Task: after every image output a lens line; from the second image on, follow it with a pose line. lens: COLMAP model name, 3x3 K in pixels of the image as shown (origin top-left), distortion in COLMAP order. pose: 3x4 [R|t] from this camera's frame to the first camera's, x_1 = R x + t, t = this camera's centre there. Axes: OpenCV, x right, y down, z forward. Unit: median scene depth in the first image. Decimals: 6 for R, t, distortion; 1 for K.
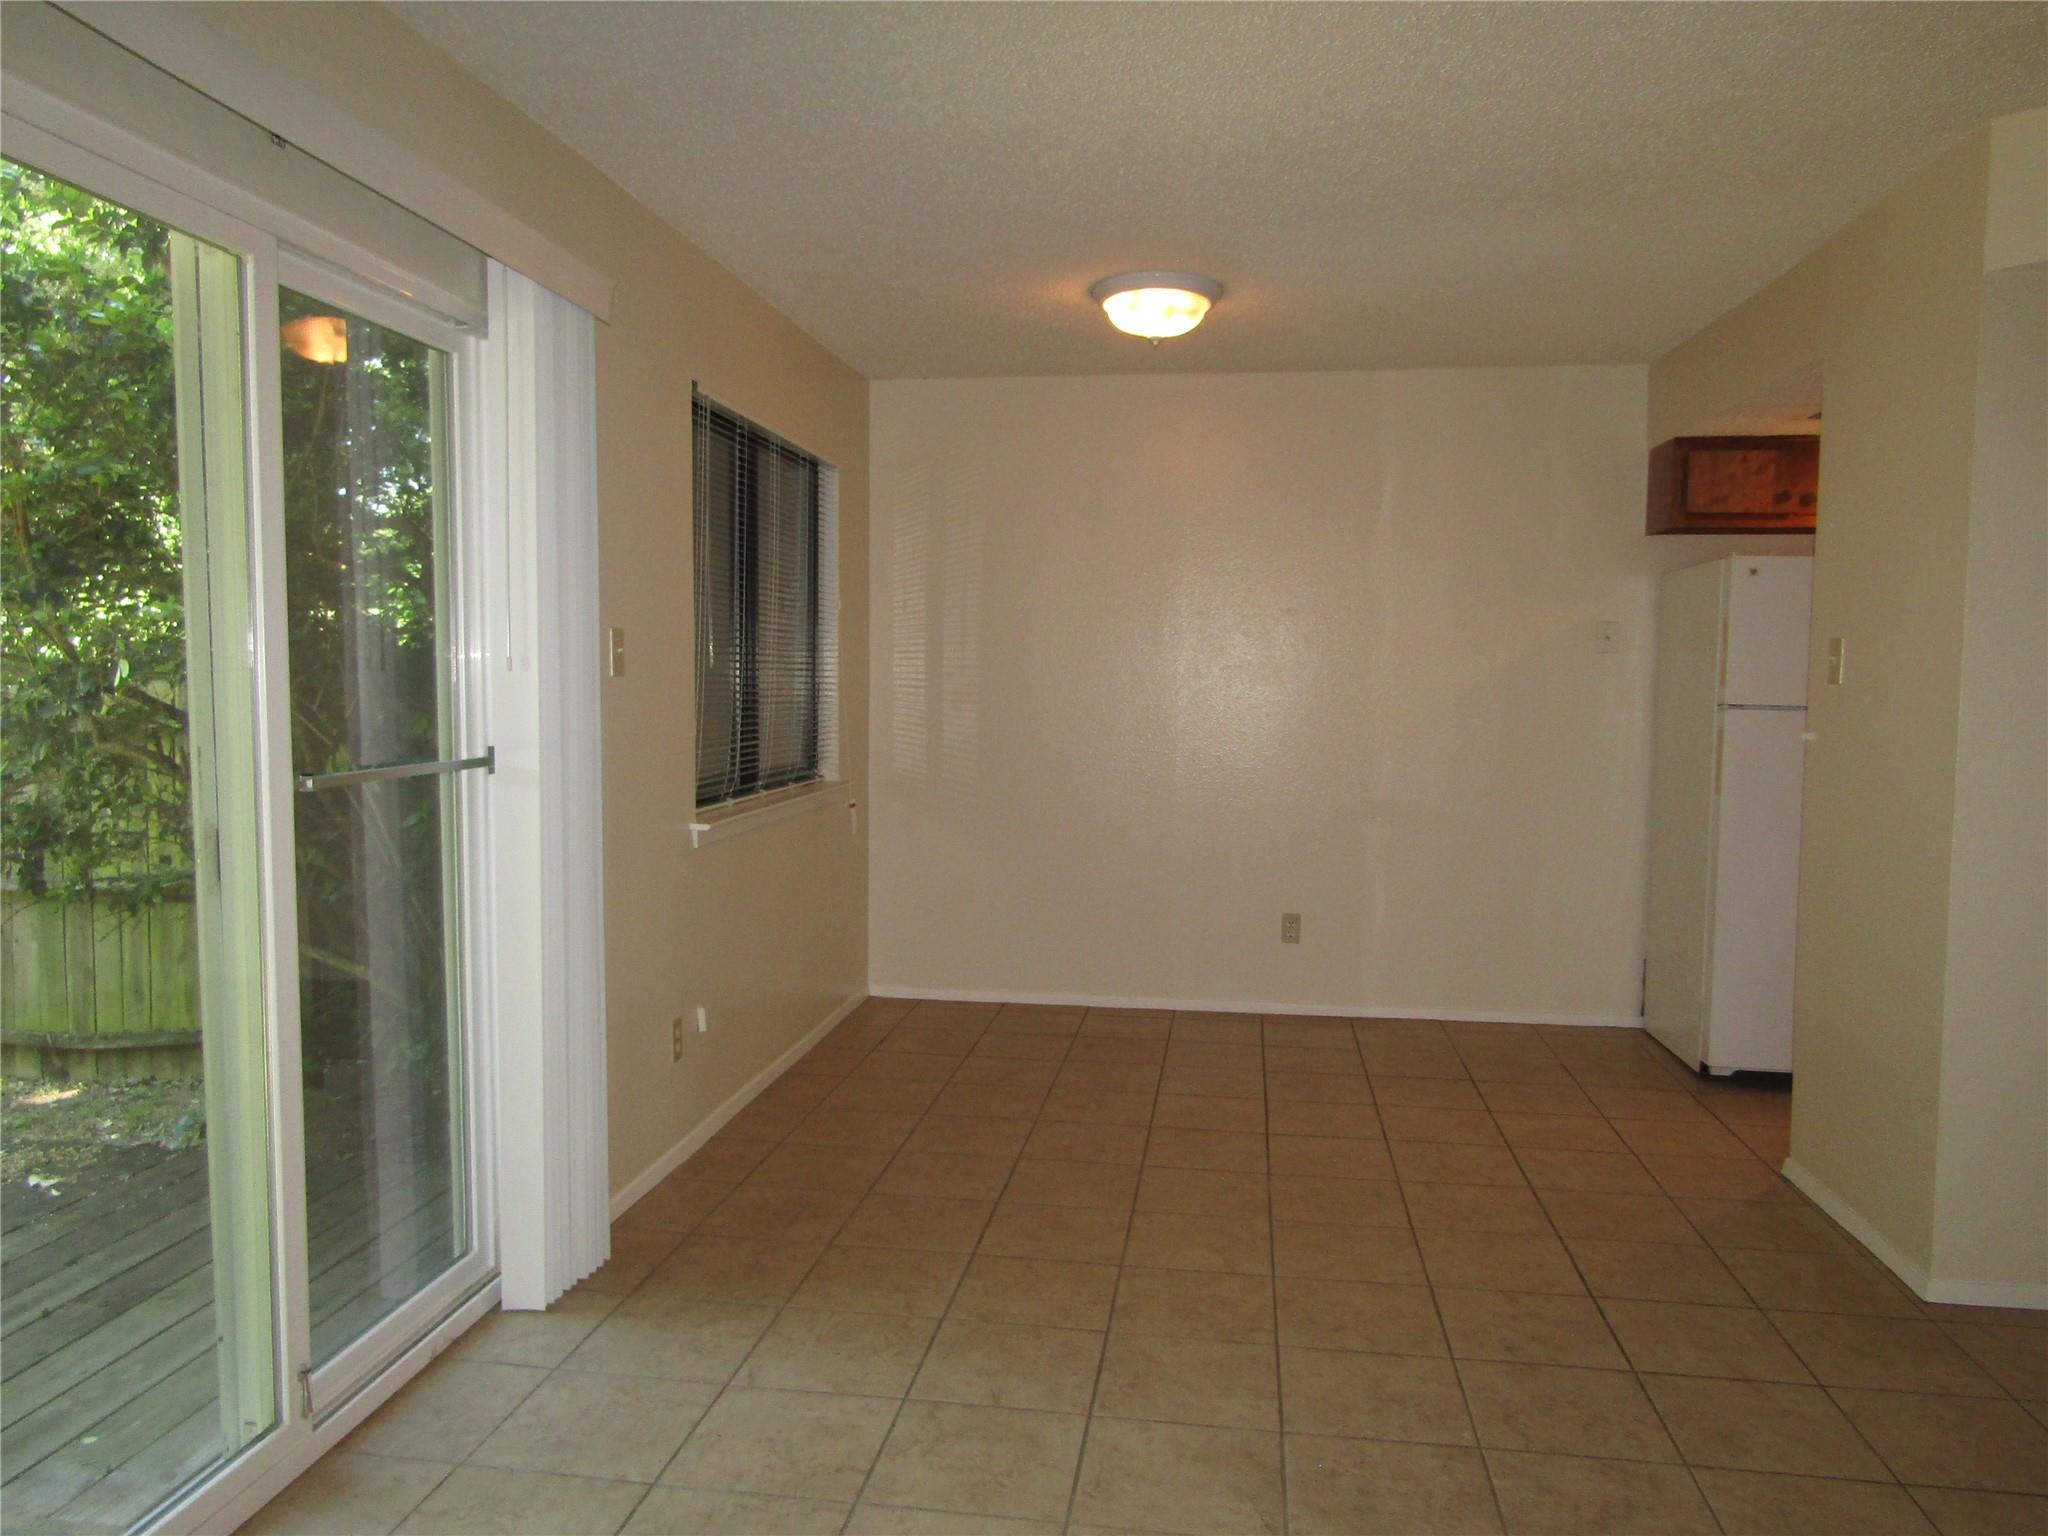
lens RADIAL K [[1461.5, 0, 1013.2], [0, 1461.5, 758.4], [0, 0, 1]] dist [-0.012031, 0.010653]
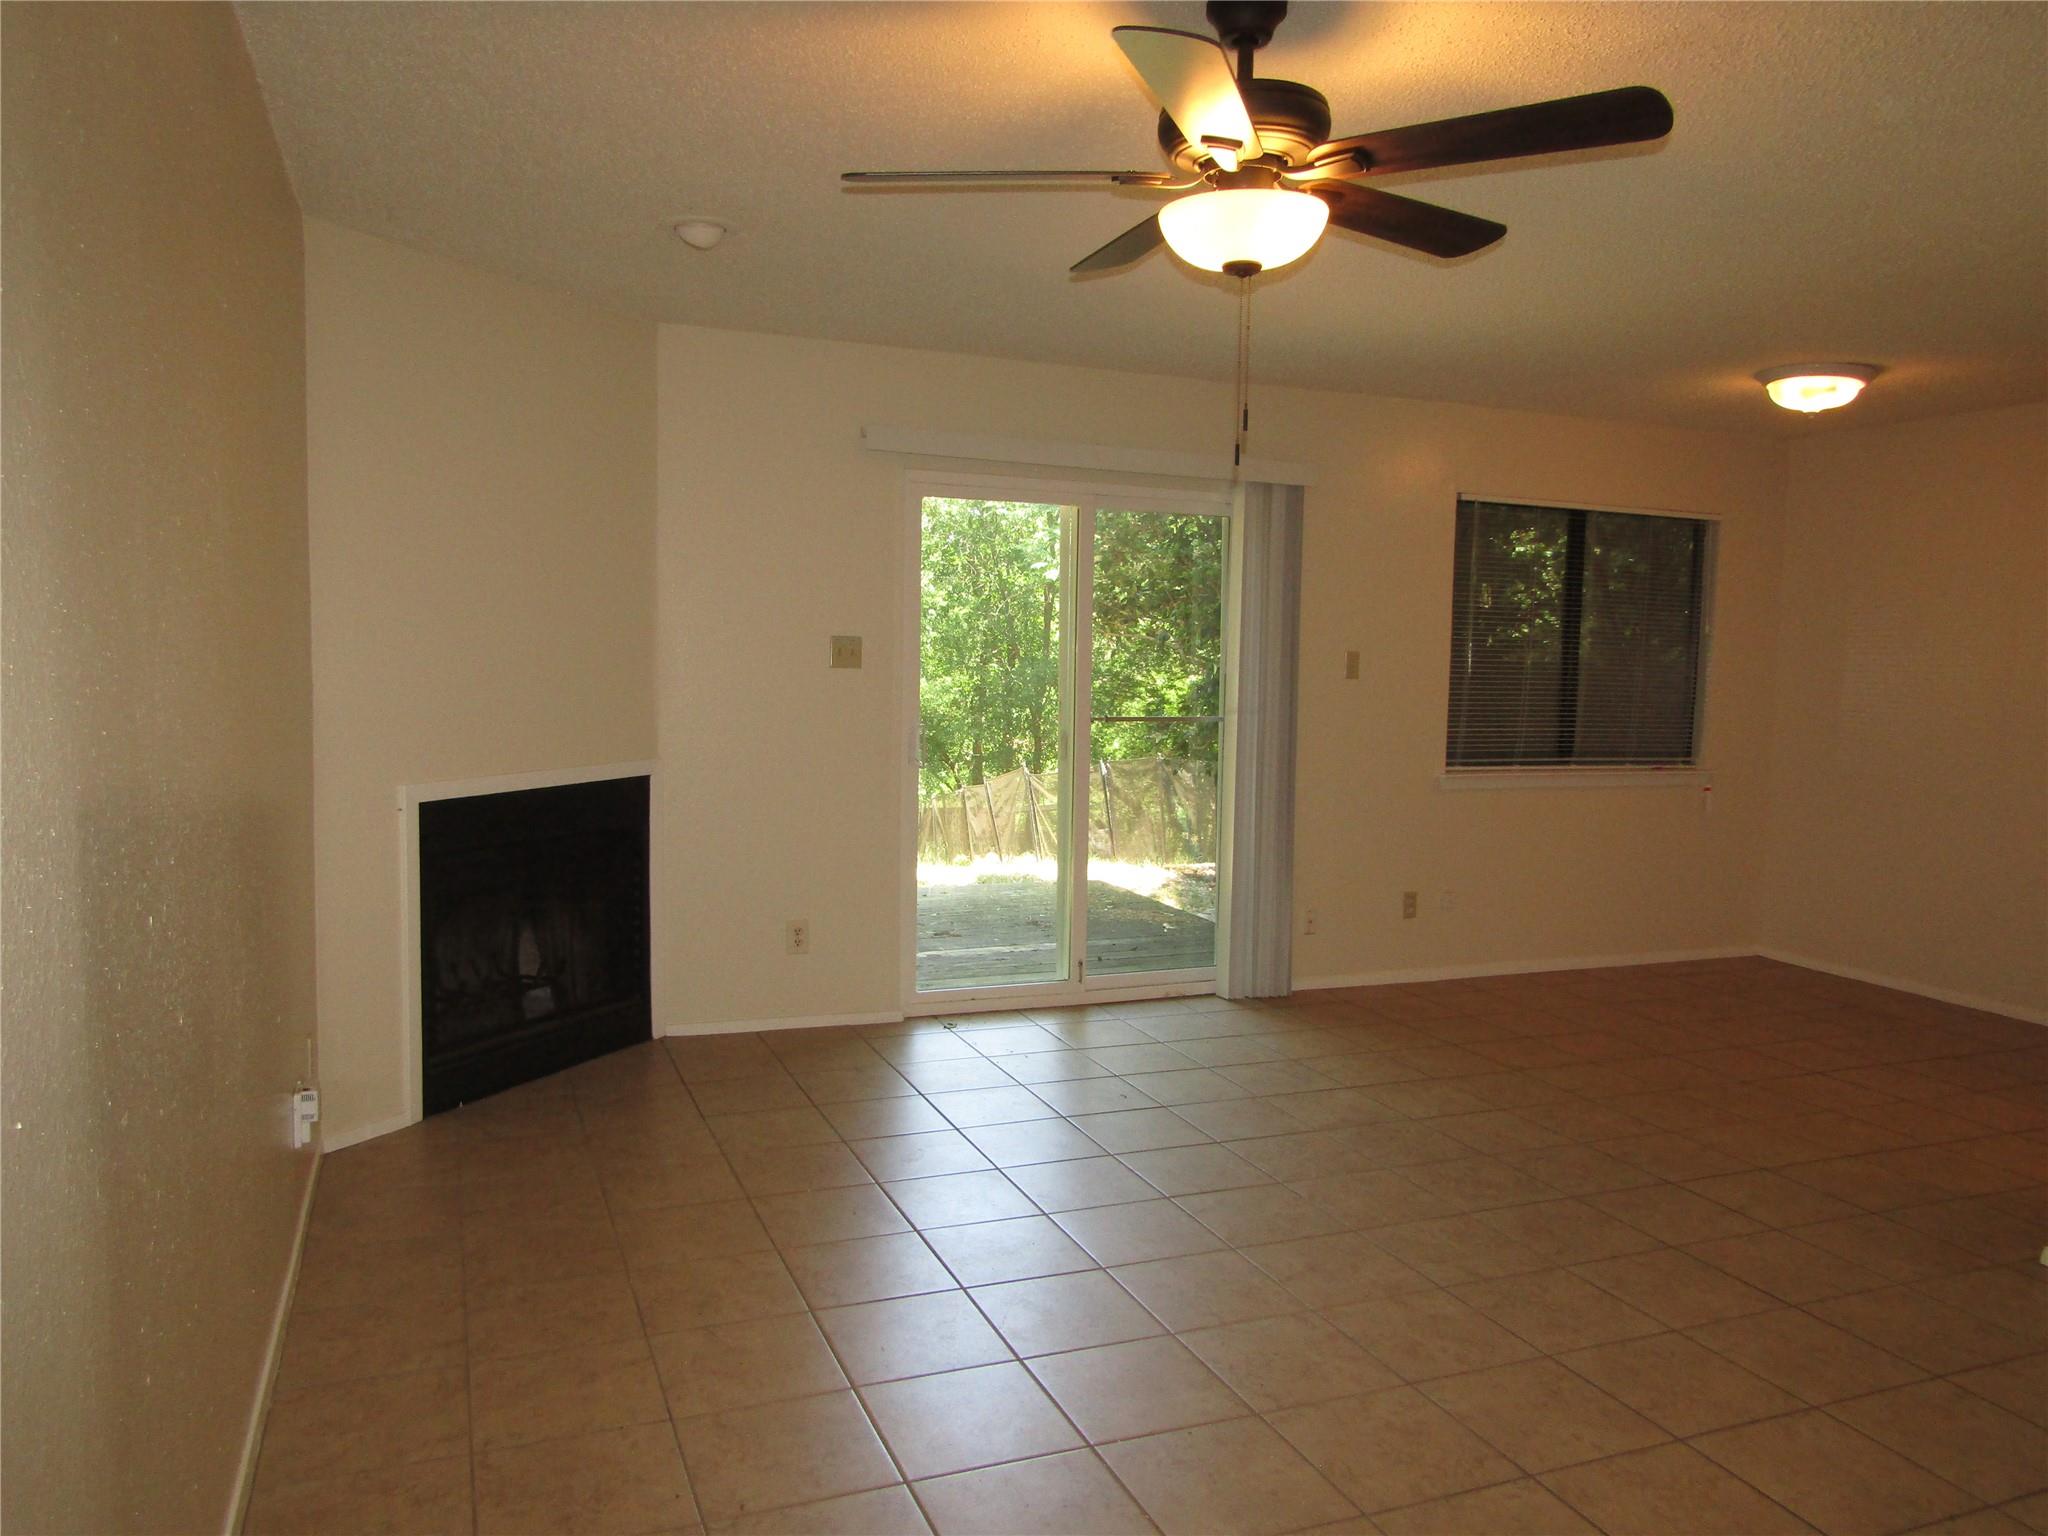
lens RADIAL K [[1461.5, 0, 1022.0], [0, 1461.5, 771.1], [0, 0, 1]] dist [-0.012031, 0.010653]
pose [[0.505343, 0.075083, -0.859646, 1.349983], [-0.070302, 0.996478, 0.045707, 0.003814], [0.860050, 0.037336, 0.508842, -0.283651]]
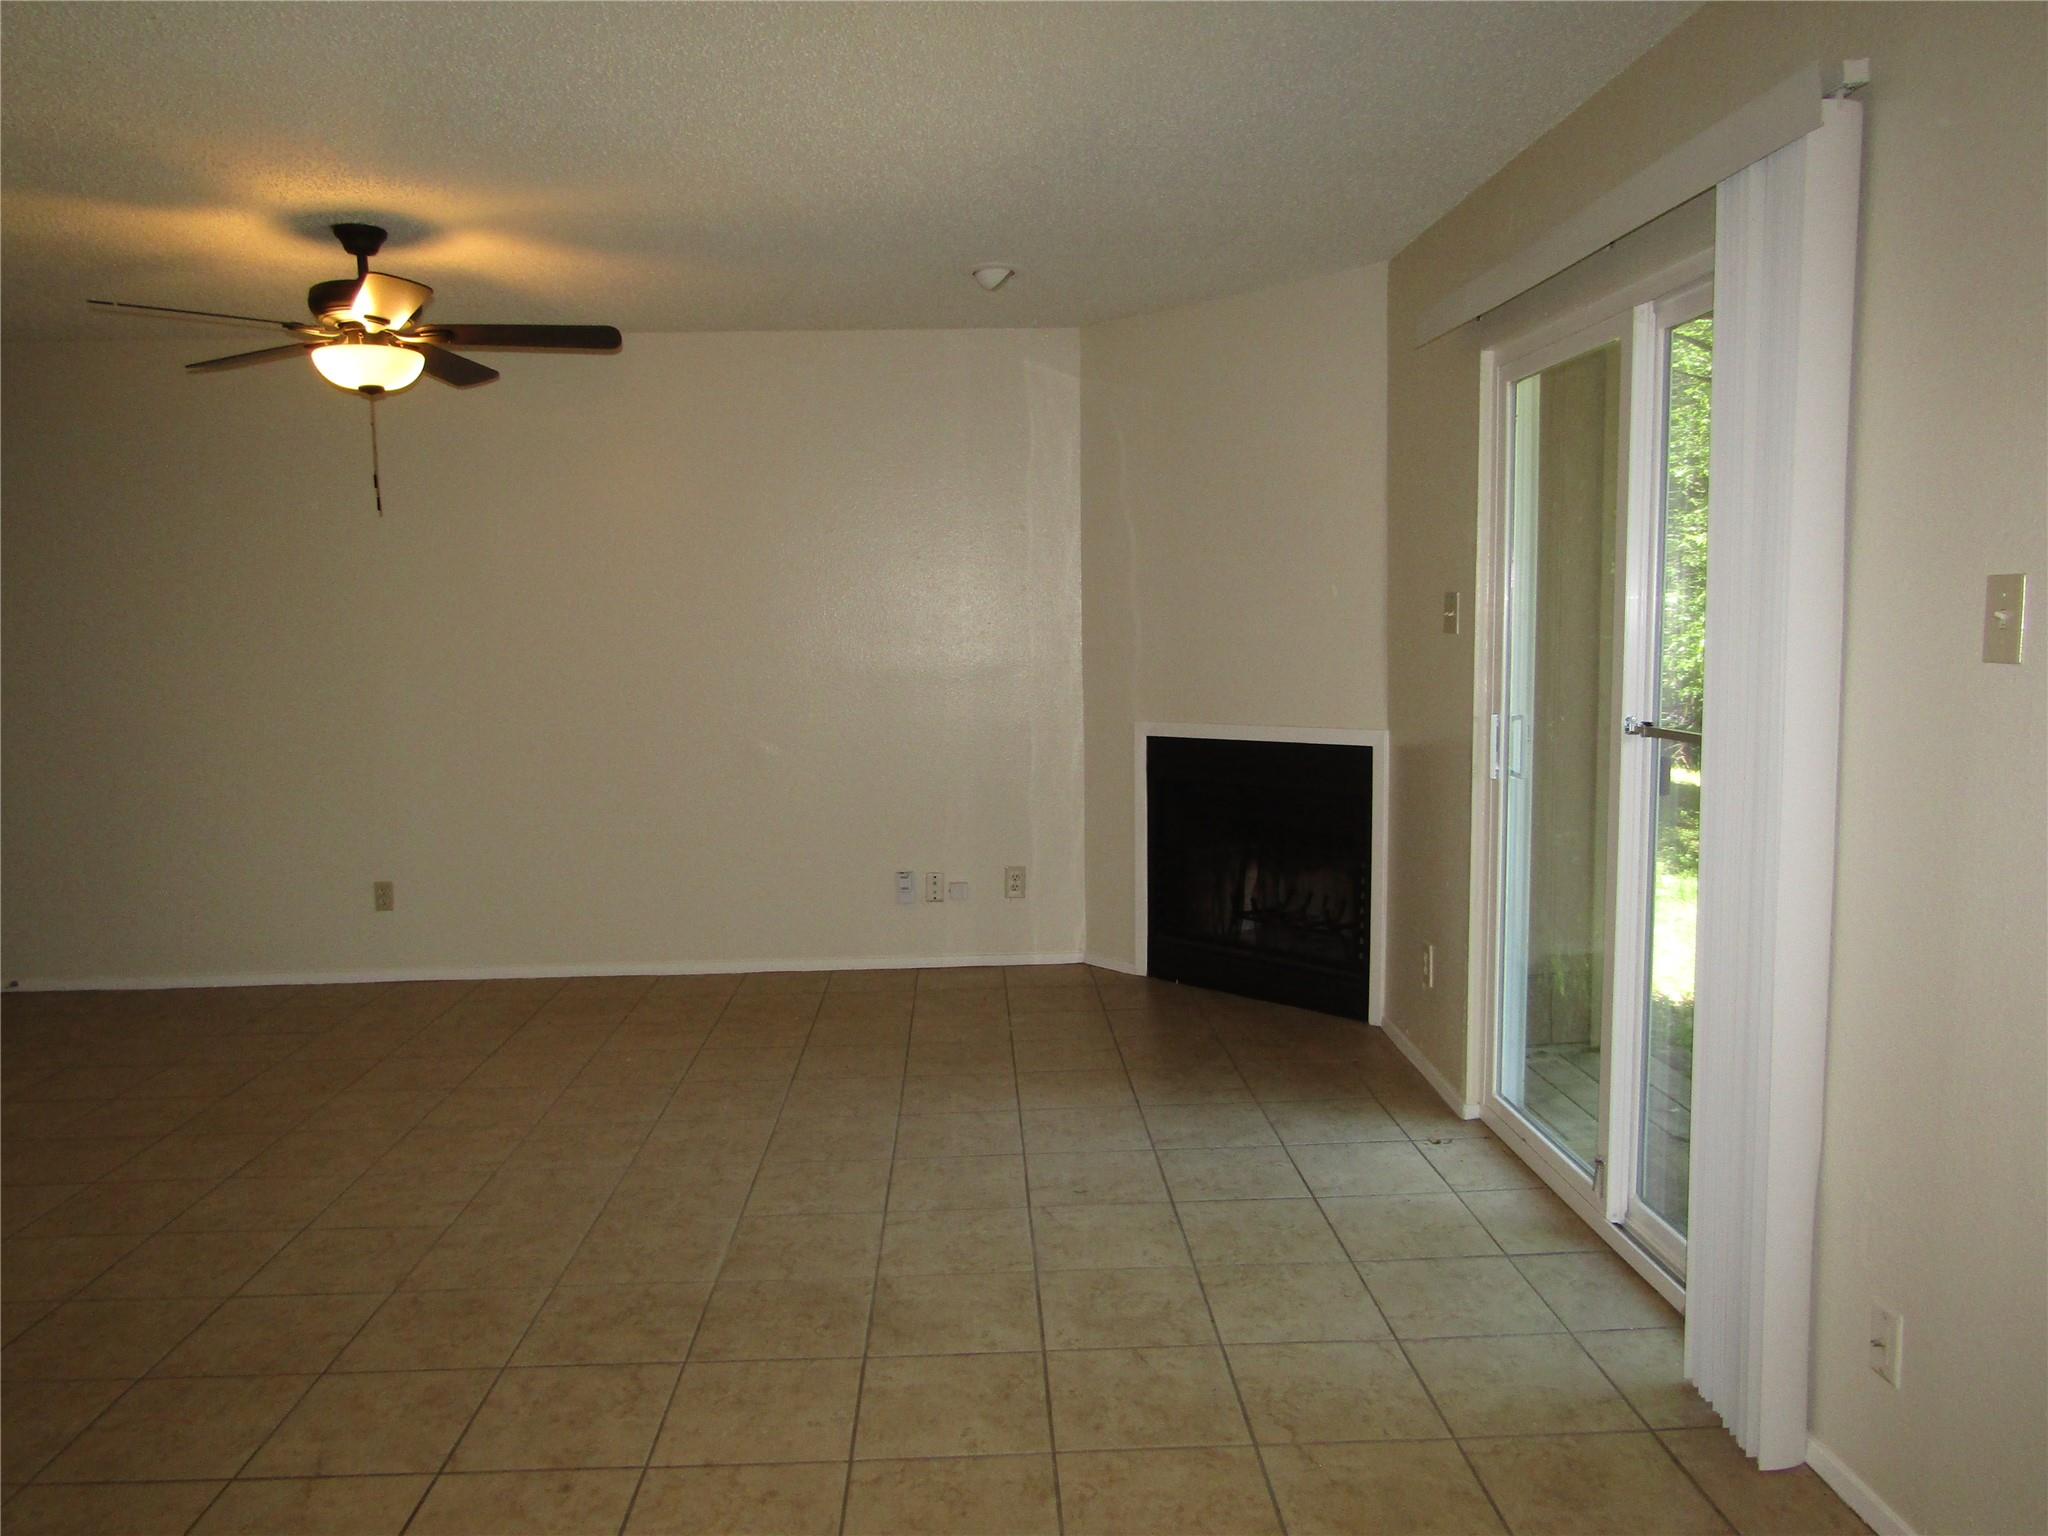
lens RADIAL K [[1461.5, 0, 1026.0], [0, 1461.5, 771.1], [0, 0, 1]] dist [-0.012031, 0.010653]
pose [[-0.981244, 0.026381, -0.190955, 0.251224], [-0.006127, 0.985823, 0.167679, -0.139549], [0.192671, 0.165704, -0.967171, 1.912213]]
